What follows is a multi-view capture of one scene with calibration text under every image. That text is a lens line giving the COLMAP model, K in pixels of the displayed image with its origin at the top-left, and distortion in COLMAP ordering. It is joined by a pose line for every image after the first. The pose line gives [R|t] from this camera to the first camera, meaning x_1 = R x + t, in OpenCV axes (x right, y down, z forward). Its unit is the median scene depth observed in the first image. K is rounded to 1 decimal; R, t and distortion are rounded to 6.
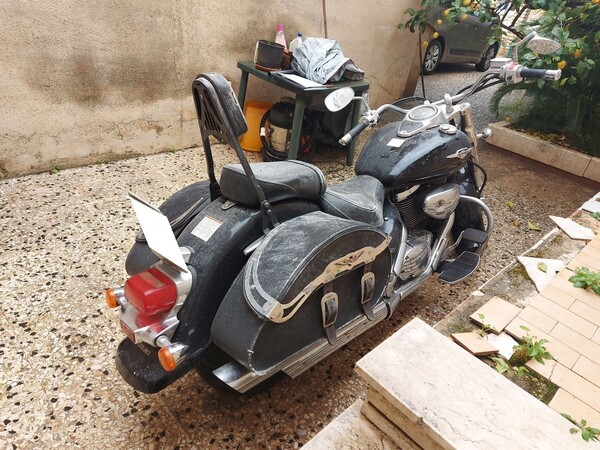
lens RADIAL K [[426.2, 0, 303.7], [0, 426.2, 233.0], [0, 0, 1]] dist [0.079063, -0.079405]
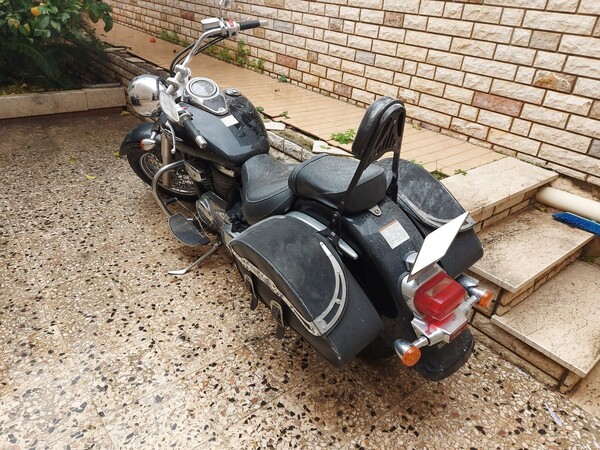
lens RADIAL K [[426.2, 0, 303.7], [0, 426.2, 233.0], [0, 0, 1]] dist [0.079063, -0.079405]
pose [[0.095441, -0.615647, 0.782221, -0.558556], [0.472526, 0.719650, 0.508747, -0.342845], [-0.876134, 0.321064, 0.359593, 0.415989]]
